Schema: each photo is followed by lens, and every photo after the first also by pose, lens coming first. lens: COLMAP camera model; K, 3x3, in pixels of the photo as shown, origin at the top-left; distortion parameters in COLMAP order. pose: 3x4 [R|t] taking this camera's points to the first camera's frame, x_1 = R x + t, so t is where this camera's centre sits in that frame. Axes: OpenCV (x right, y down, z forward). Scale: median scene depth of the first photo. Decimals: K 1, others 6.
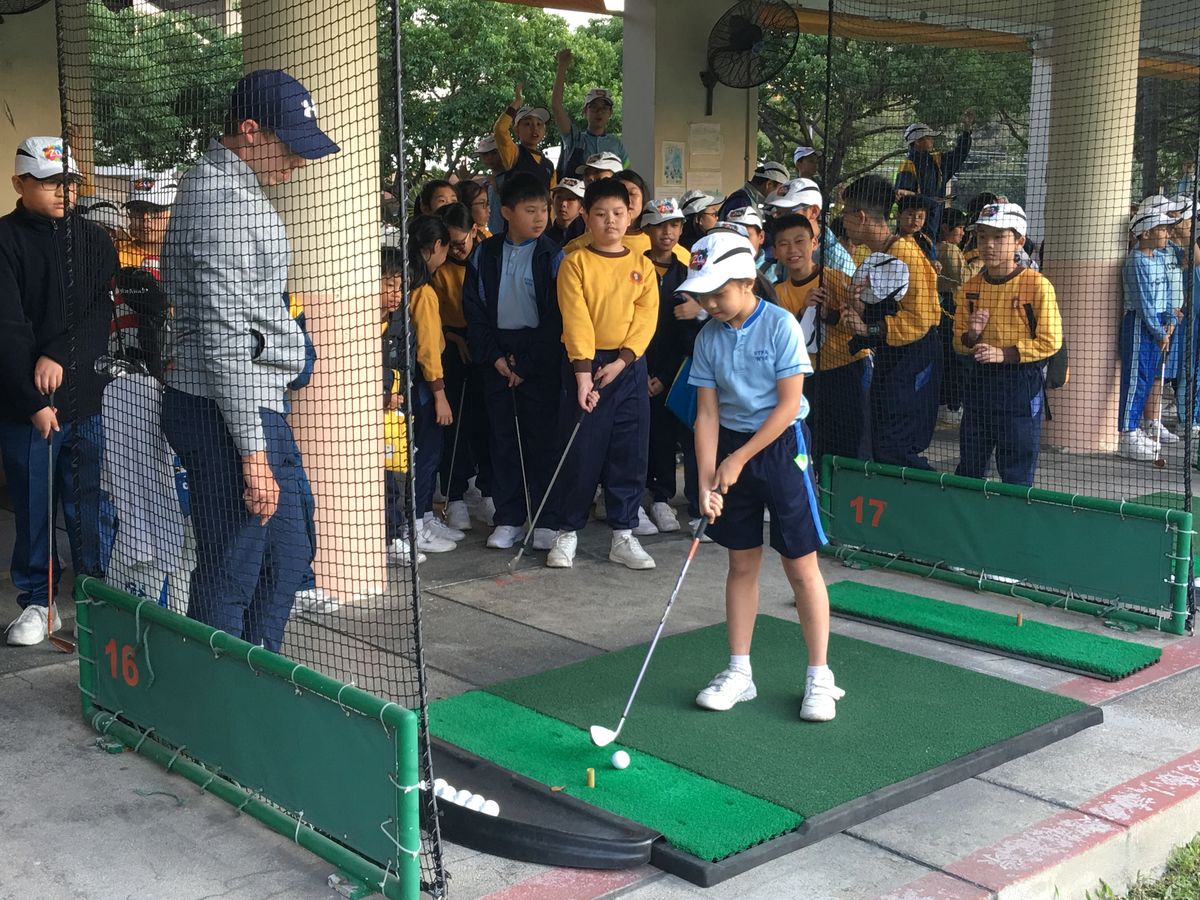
lens RADIAL K [[1548.8, 0, 593.2], [0, 1548.8, 451.1], [0, 0, 1]] dist [0.050421, 0.000000]
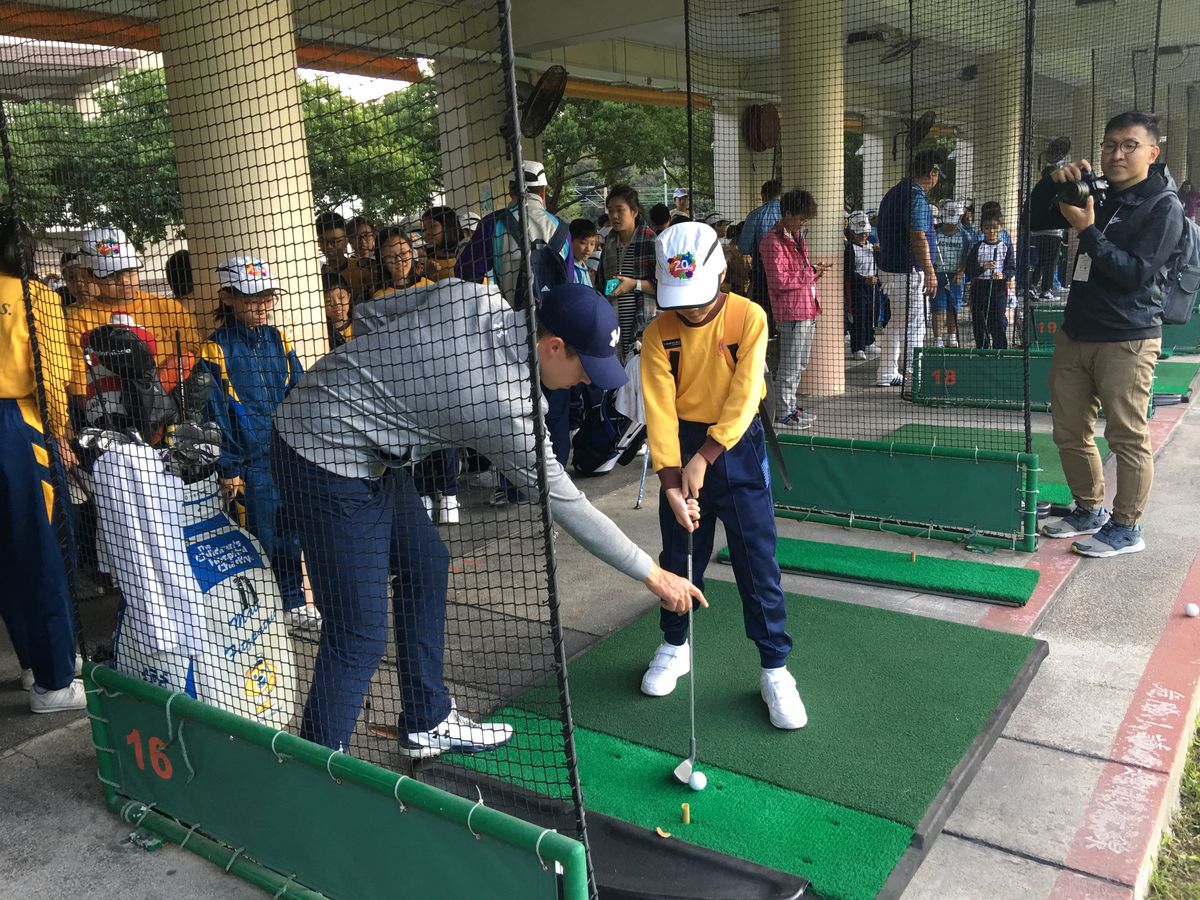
lens RADIAL K [[1016.5, 0, 598.1], [0, 1016.5, 449.5], [0, 0, 1]] dist [0.072454, -0.130389]
pose [[0.972329, -0.103690, 0.209346, -0.151295], [0.092290, 0.993703, 0.063533, -0.058749], [-0.214615, -0.042454, 0.975776, 0.351368]]
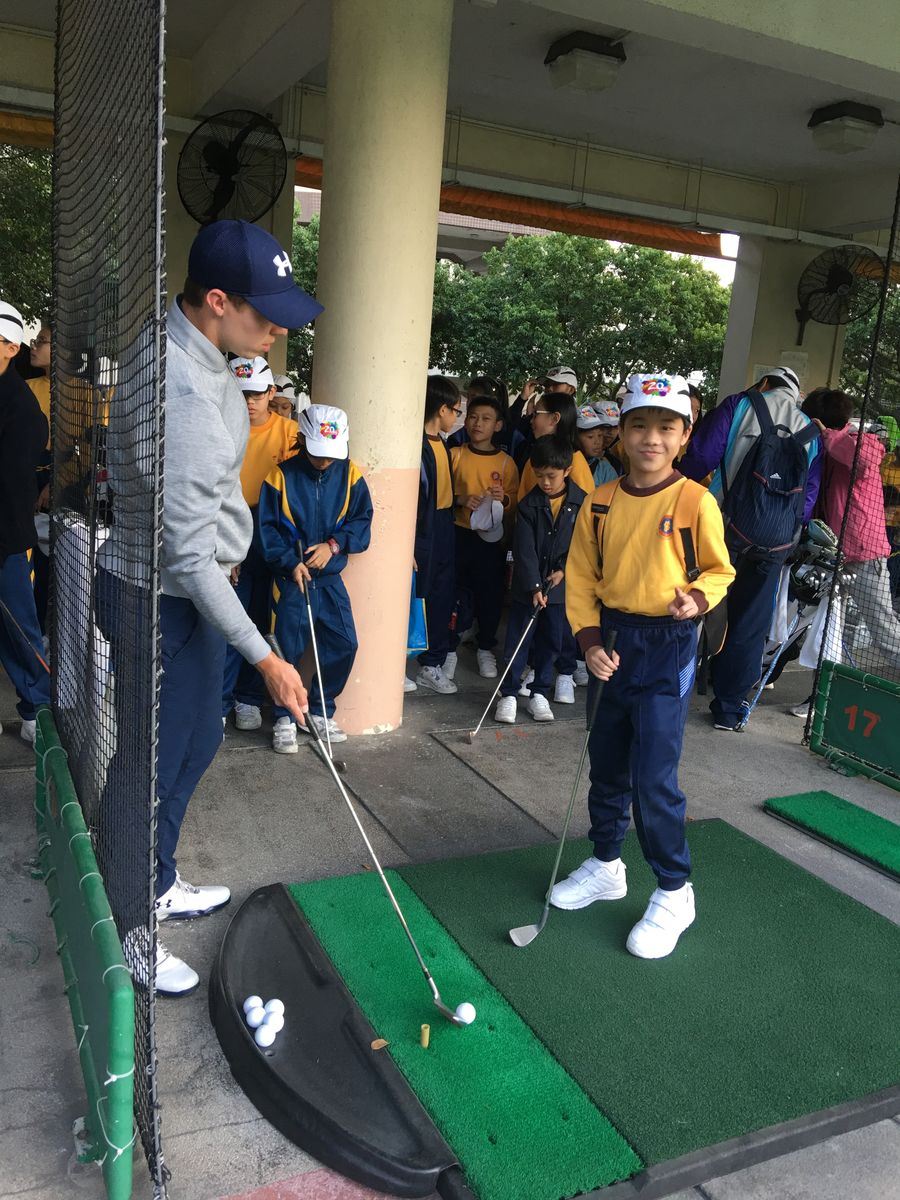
lens RADIAL K [[1016.5, 0, 447.8], [0, 1016.5, 595.9], [0, 0, 1]] dist [0.072454, -0.130389]
pose [[0.957188, 0.122267, -0.262378, 0.121675], [-0.115649, 0.992461, 0.040582, -0.058528], [0.265361, -0.008501, 0.964112, 0.396472]]
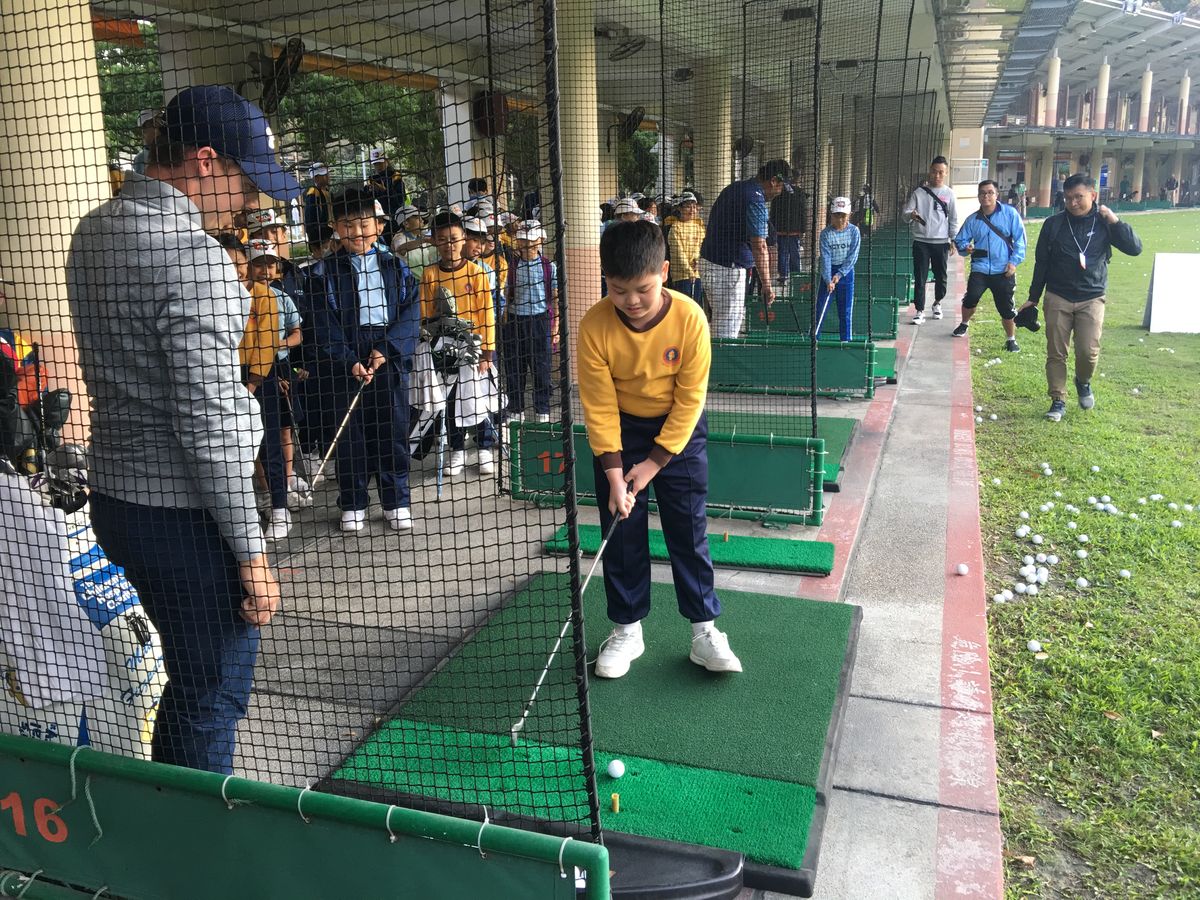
lens RADIAL K [[1016.5, 0, 599.8], [0, 1016.5, 443.7], [0, 0, 1]] dist [0.072454, -0.130389]
pose [[0.865840, -0.139645, 0.480437, -0.274834], [0.099999, 0.989185, 0.107301, -0.090127], [-0.490225, -0.044862, 0.870440, 0.382936]]
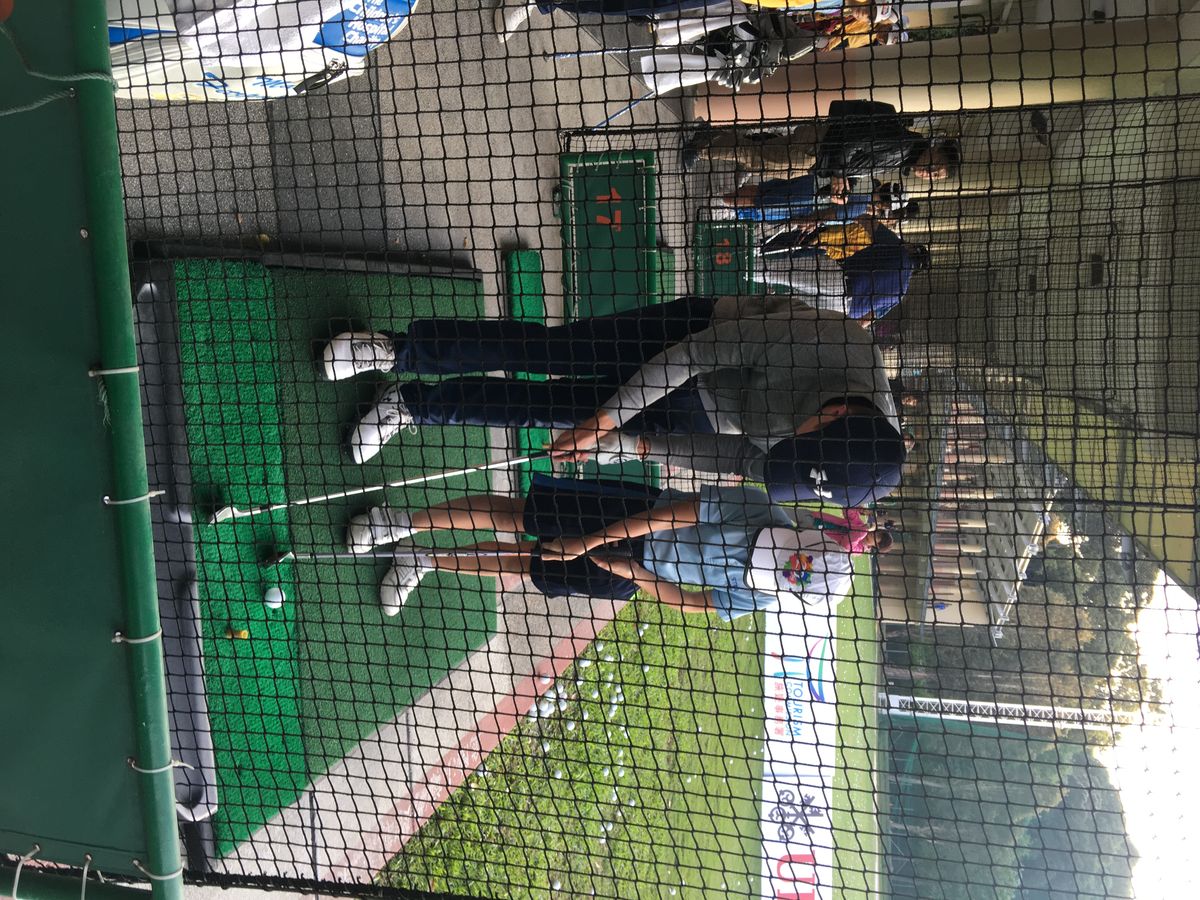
lens RADIAL K [[1016.5, 0, 595.6], [0, 1016.5, 448.5], [0, 0, 1]] dist [0.072454, -0.130389]
pose [[0.231425, 0.556788, 0.797766, -0.430101], [-0.972801, 0.123974, 0.195675, -0.101555], [0.010047, -0.821351, 0.570334, 0.684485]]
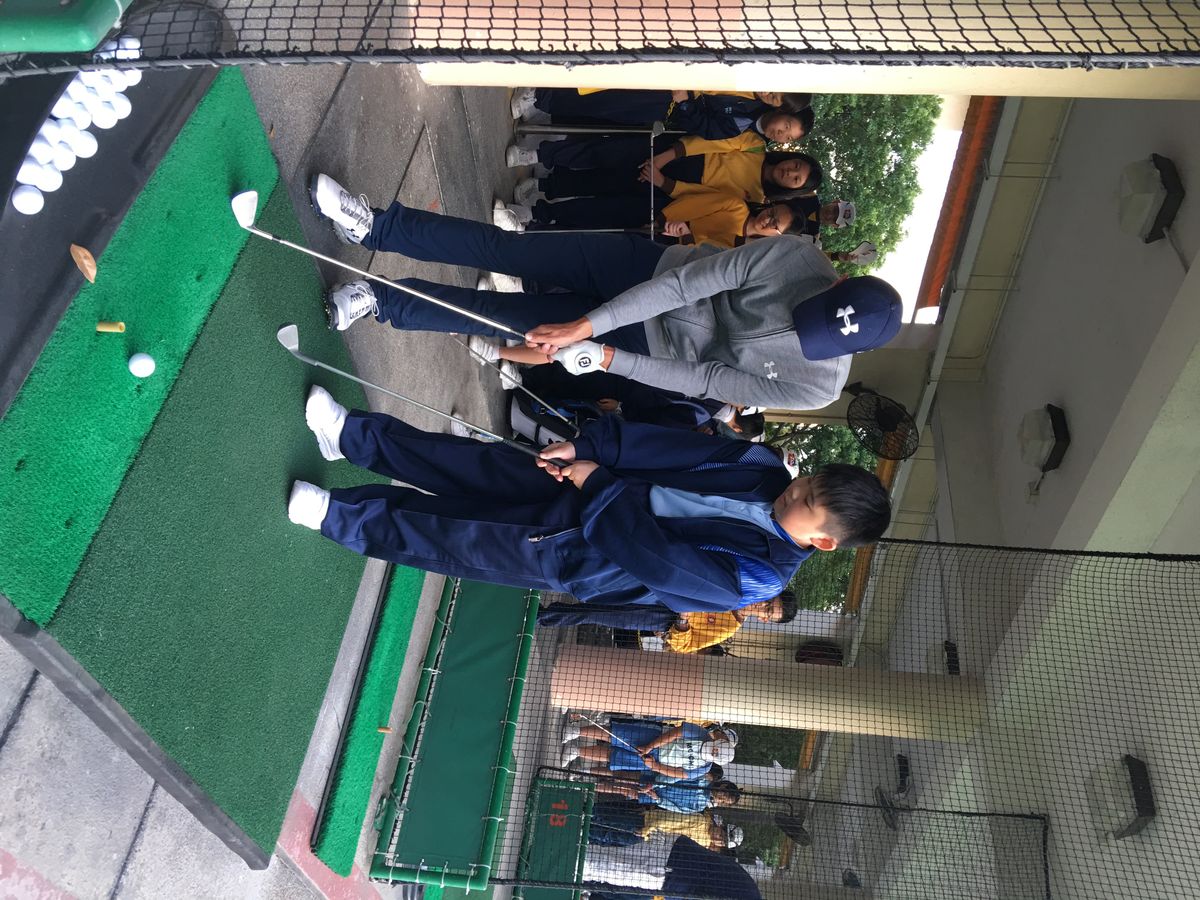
lens RADIAL K [[1016.5, 0, 594.0], [0, 1016.5, 451.1], [0, 0, 1]] dist [0.072454, -0.130389]
pose [[-0.035385, 0.984253, 0.173186, -0.031834], [-0.998998, -0.030082, -0.033150, -0.000908], [-0.027418, -0.174185, 0.984331, 0.462028]]
